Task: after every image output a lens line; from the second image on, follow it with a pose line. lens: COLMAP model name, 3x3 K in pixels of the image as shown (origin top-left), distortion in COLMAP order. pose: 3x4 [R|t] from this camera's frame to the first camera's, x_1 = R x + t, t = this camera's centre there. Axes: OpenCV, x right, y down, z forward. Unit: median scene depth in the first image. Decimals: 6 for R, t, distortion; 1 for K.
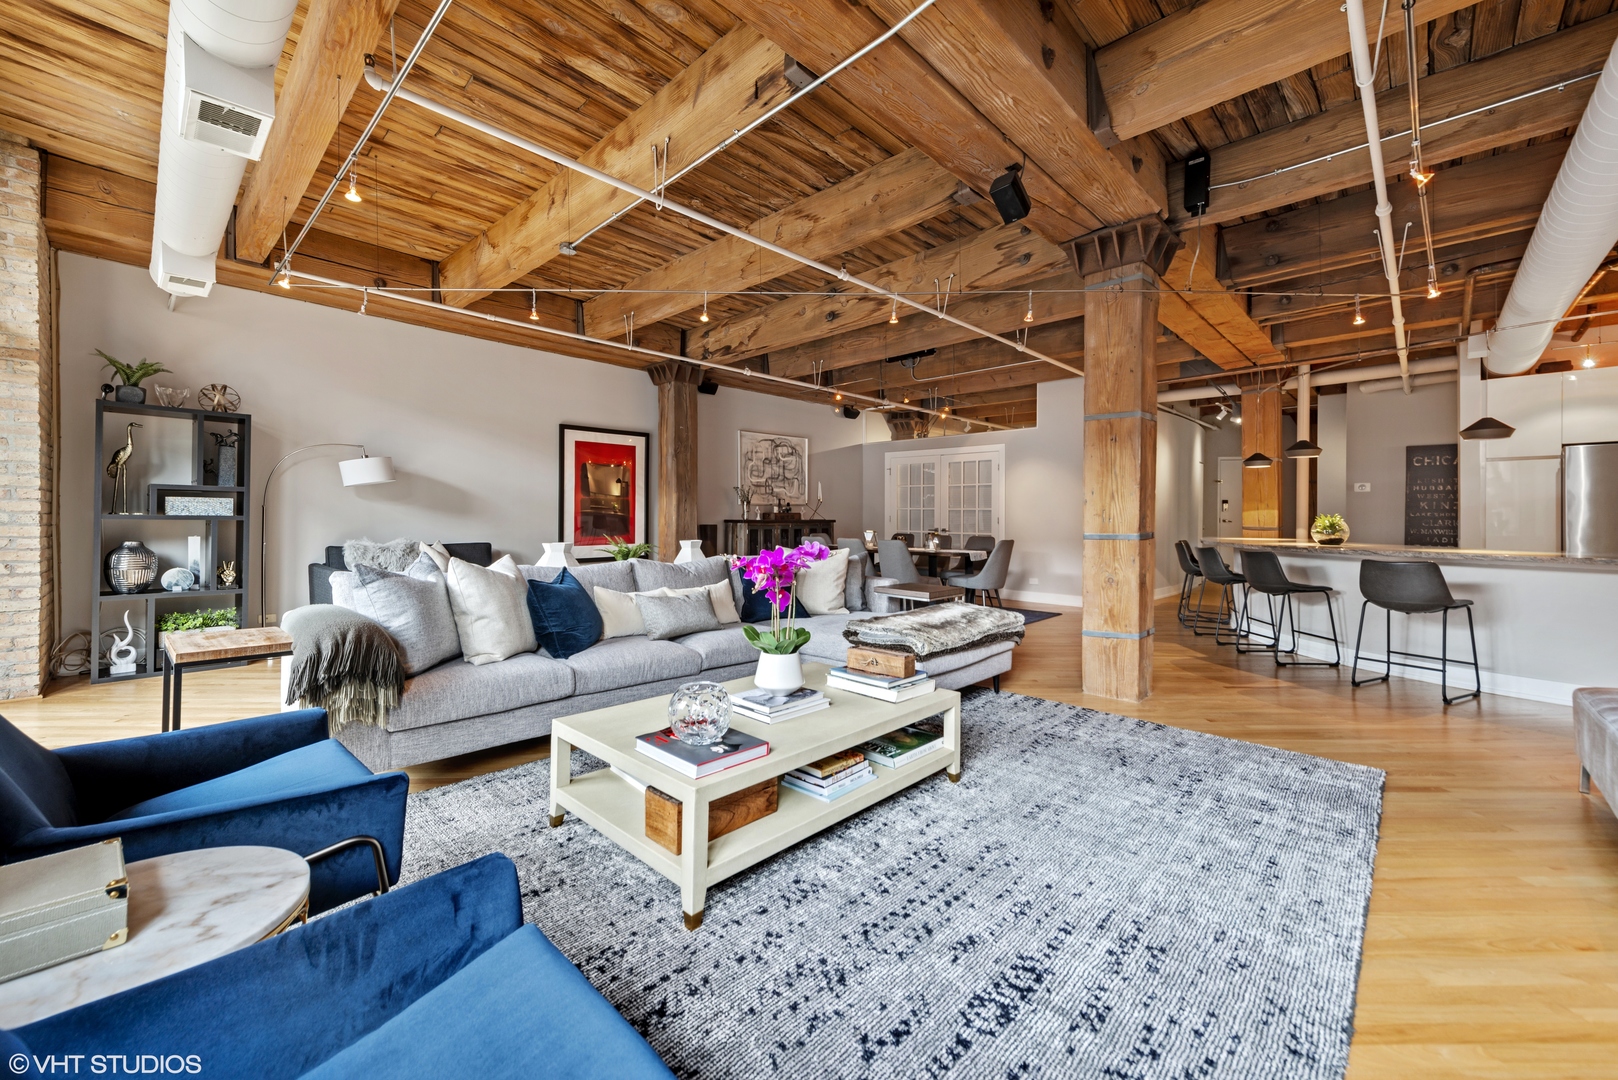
lens RADIAL K [[641.6, 0, 797.3], [0, 641.6, 515.7], [0, 0, 1]] dist [0.010483, -0.000034]
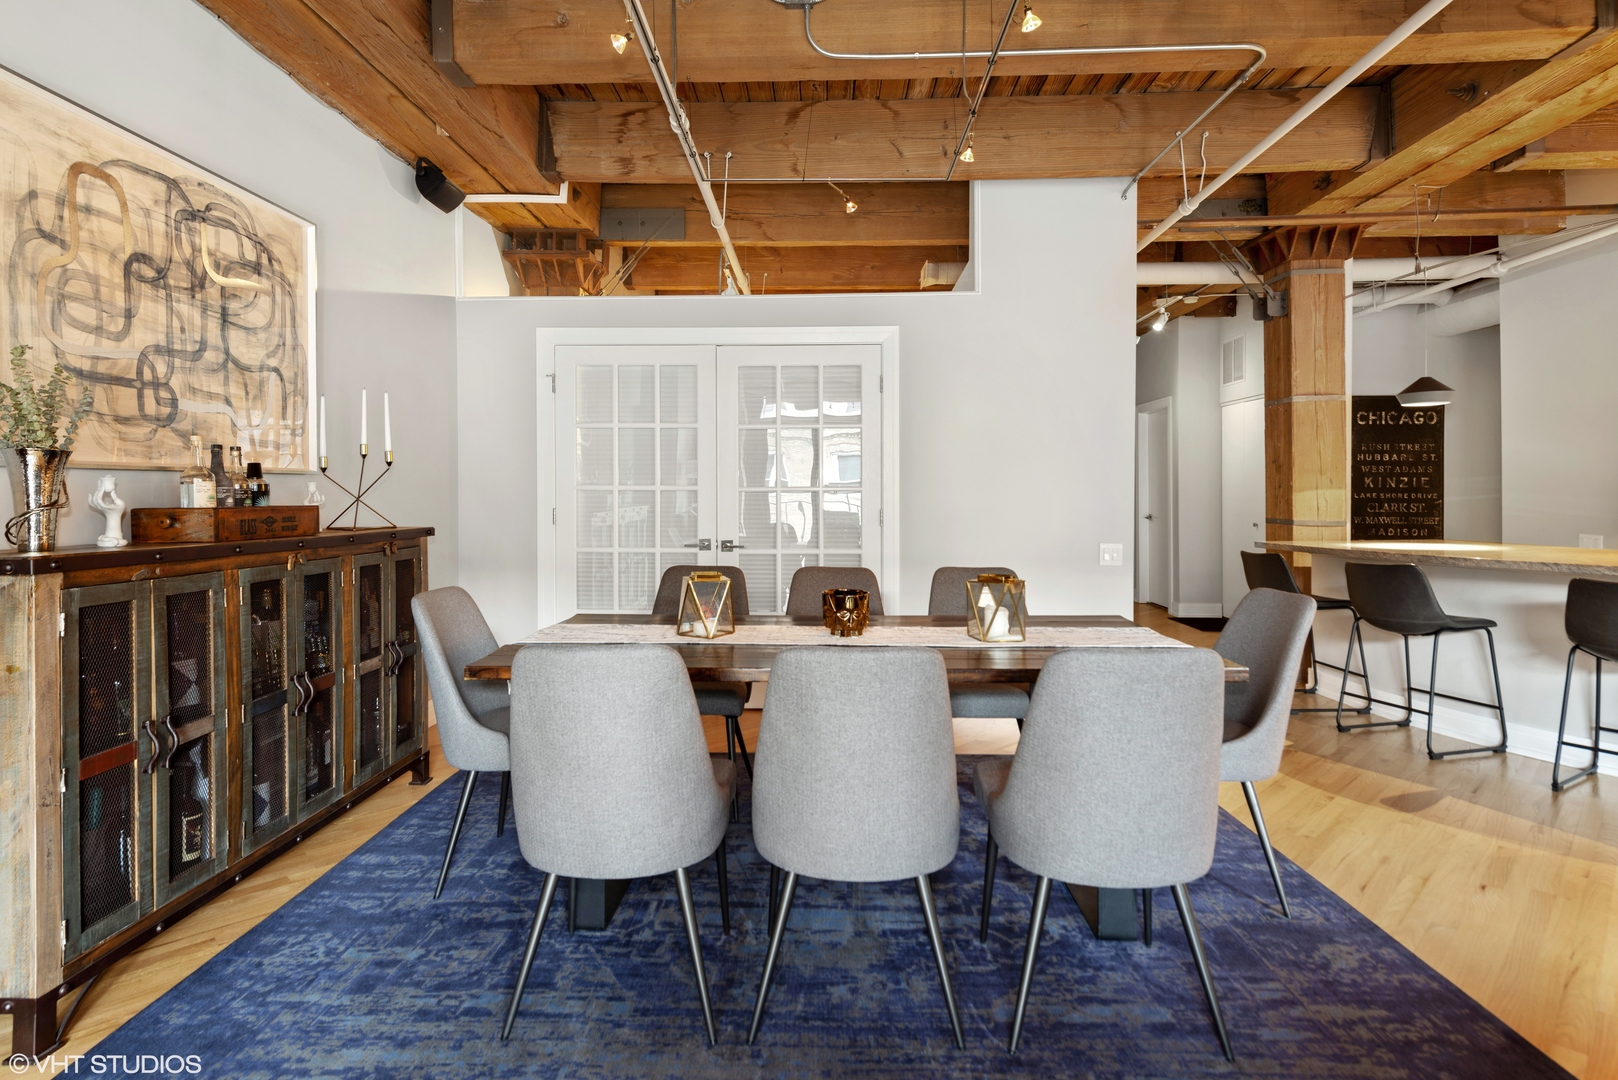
lens RADIAL K [[859.9, 0, 815.5], [0, 859.9, 505.8], [0, 0, 1]] dist [-0.001921, -0.000523]
pose [[0.725852, -0.014709, 0.687693, -0.085160], [0.014249, 0.999878, 0.006346, -0.004595], [-0.687703, 0.005192, 0.725974, 0.652552]]
